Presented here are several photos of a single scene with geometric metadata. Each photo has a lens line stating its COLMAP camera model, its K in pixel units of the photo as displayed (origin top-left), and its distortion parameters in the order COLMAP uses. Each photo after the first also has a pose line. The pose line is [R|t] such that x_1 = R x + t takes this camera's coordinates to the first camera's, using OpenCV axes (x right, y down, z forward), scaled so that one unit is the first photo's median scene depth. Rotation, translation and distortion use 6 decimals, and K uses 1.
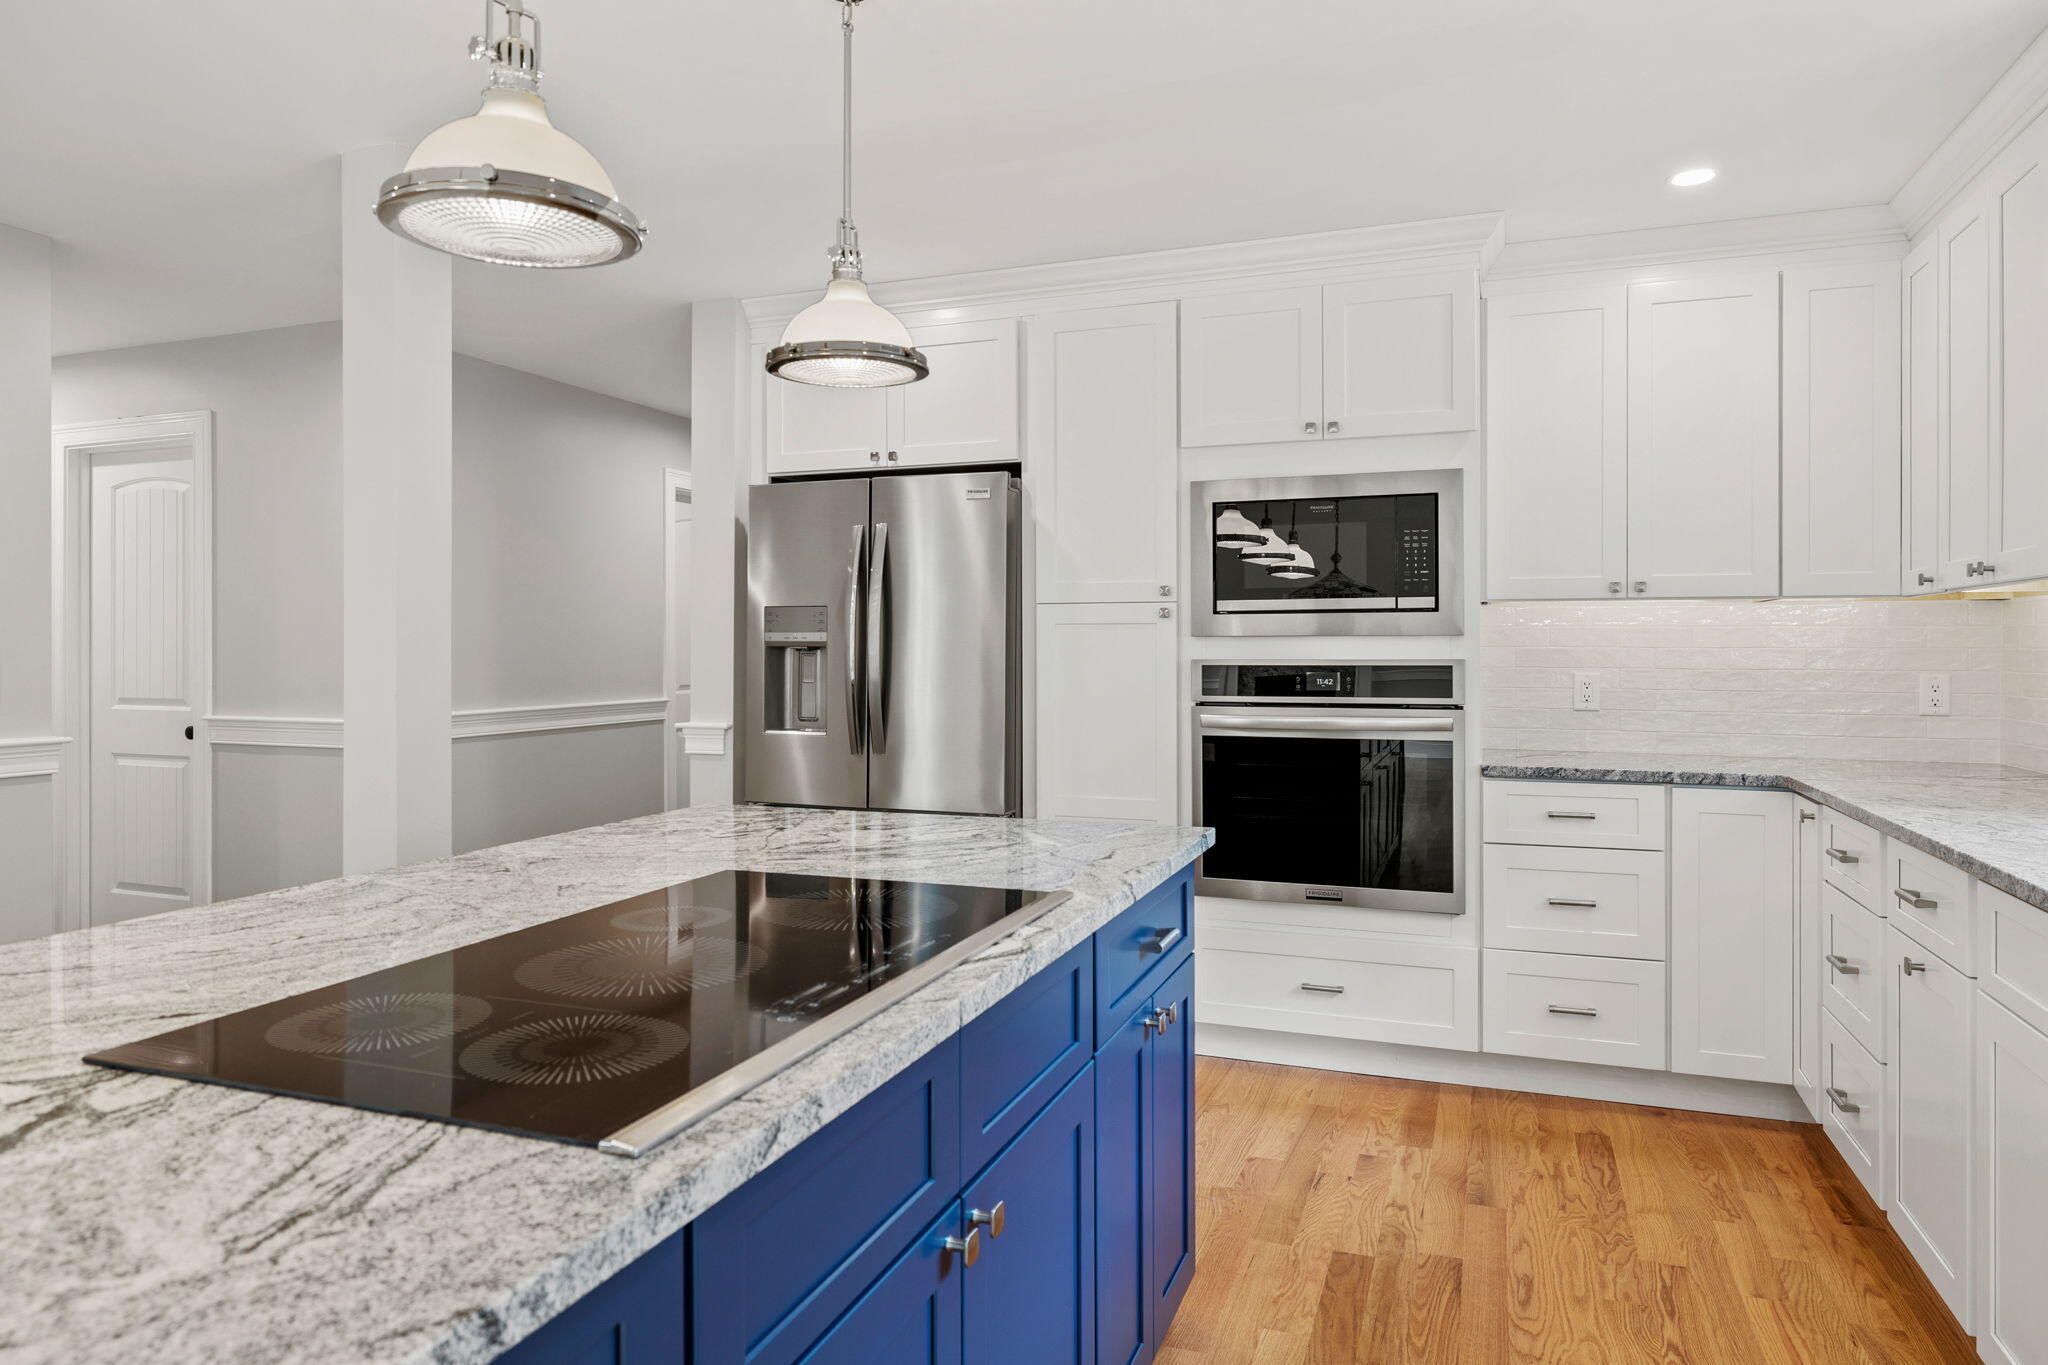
lens RADIAL K [[1272.5, 0, 982.1], [0, 1272.5, 641.9], [0, 0, 1]] dist [-0.002002, -0.000129]
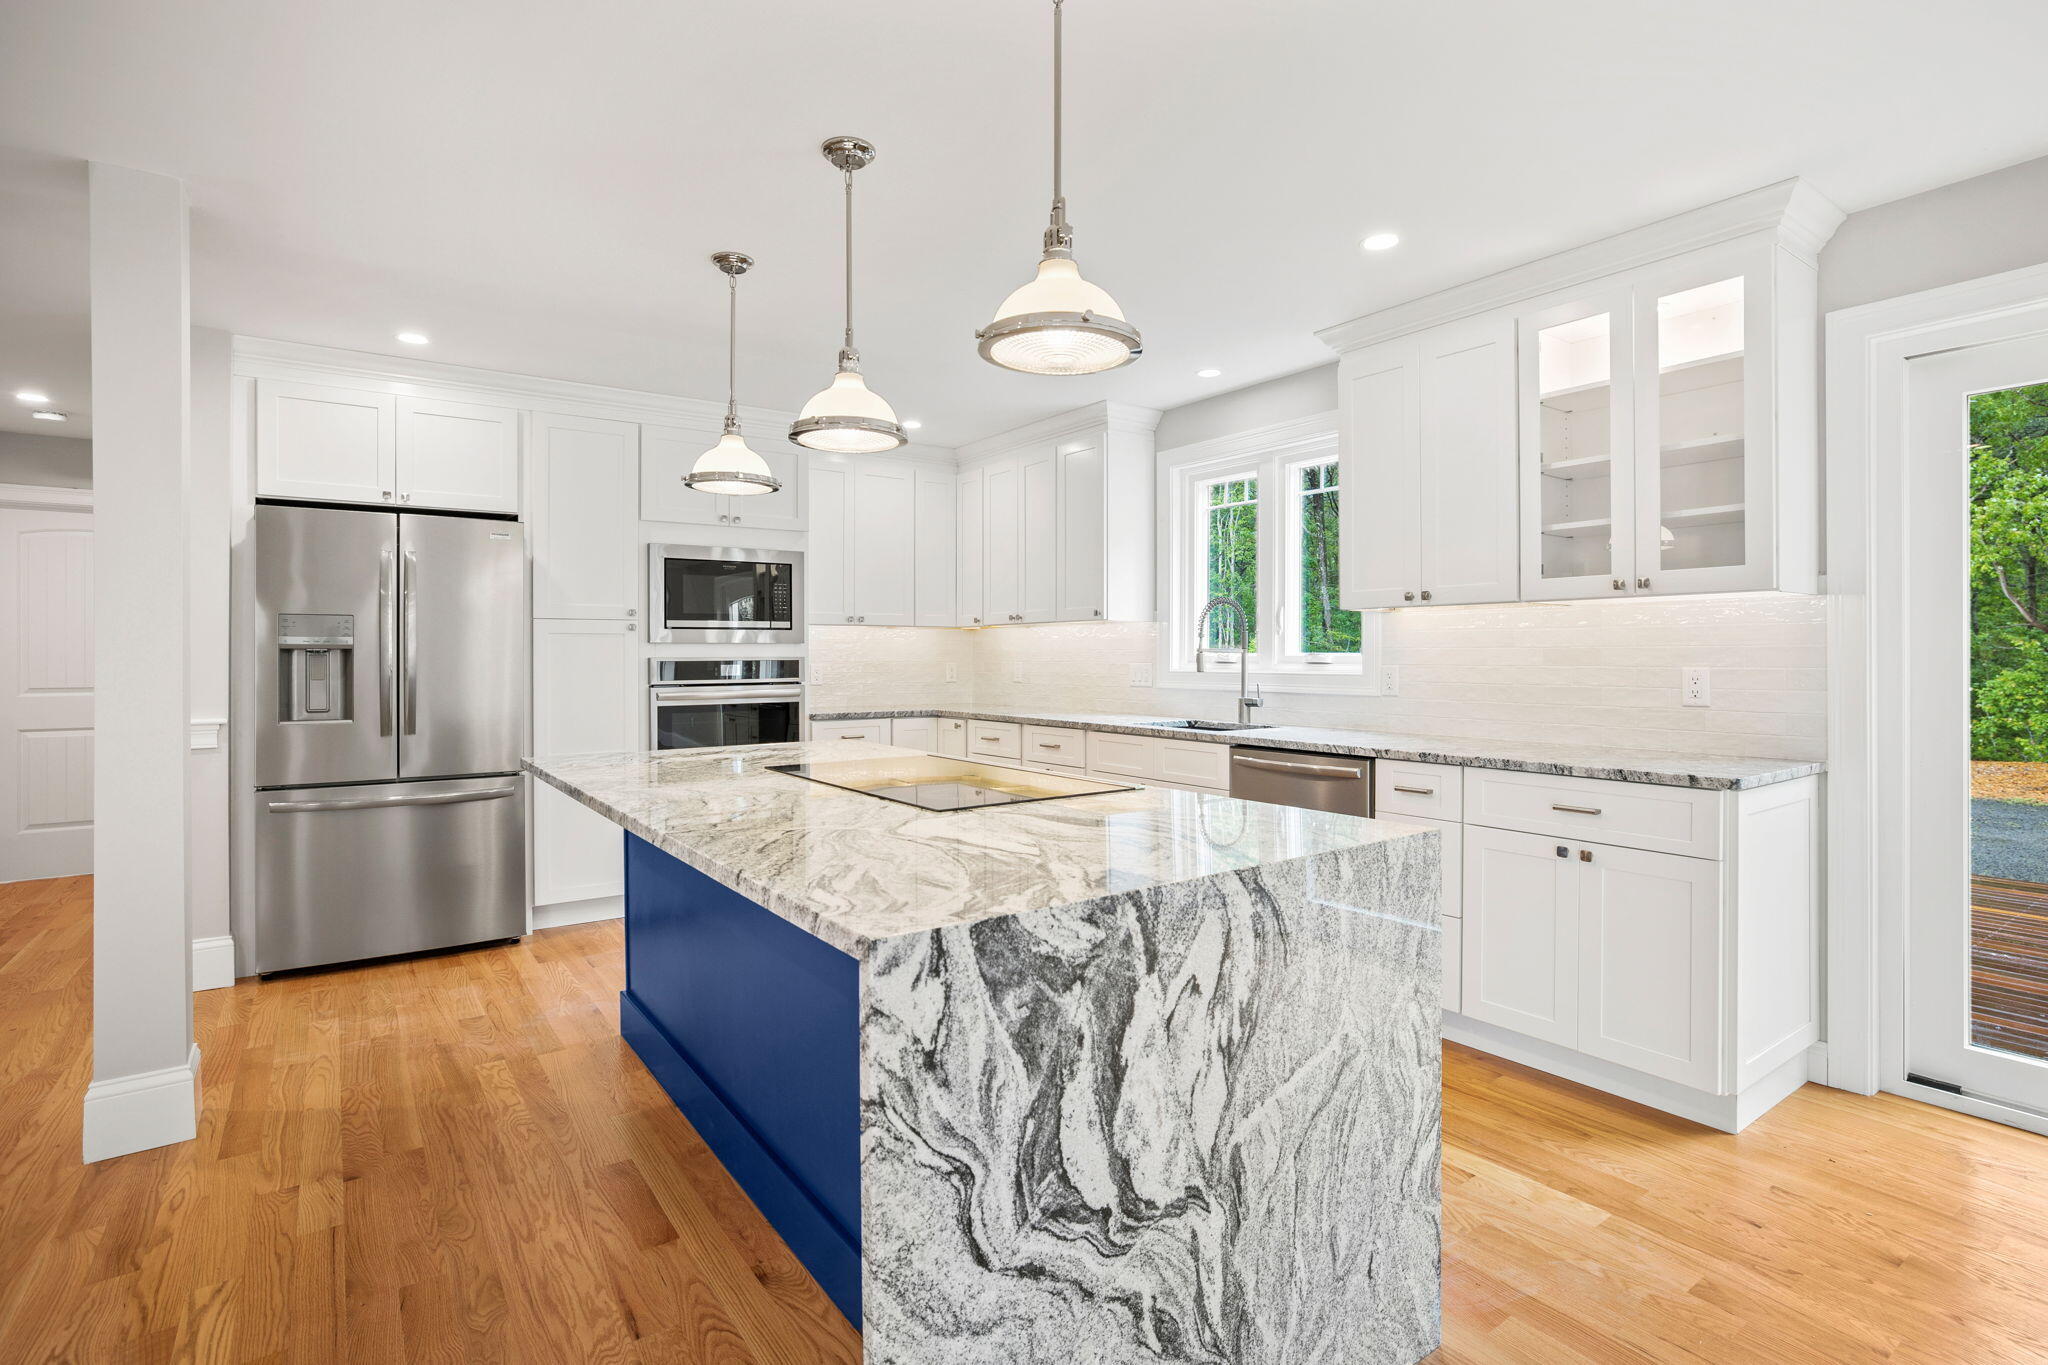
lens RADIAL K [[1006.9, 0, 1030.4], [0, 1006.9, 650.8], [0, 0, 1]] dist [-0.030092, 0.000403]
pose [[0.543967, 0.001939, 0.839104, -0.645353], [-0.000214, 0.999998, -0.002172, 0.008289], [-0.839107, 0.001002, 0.543966, -0.054317]]
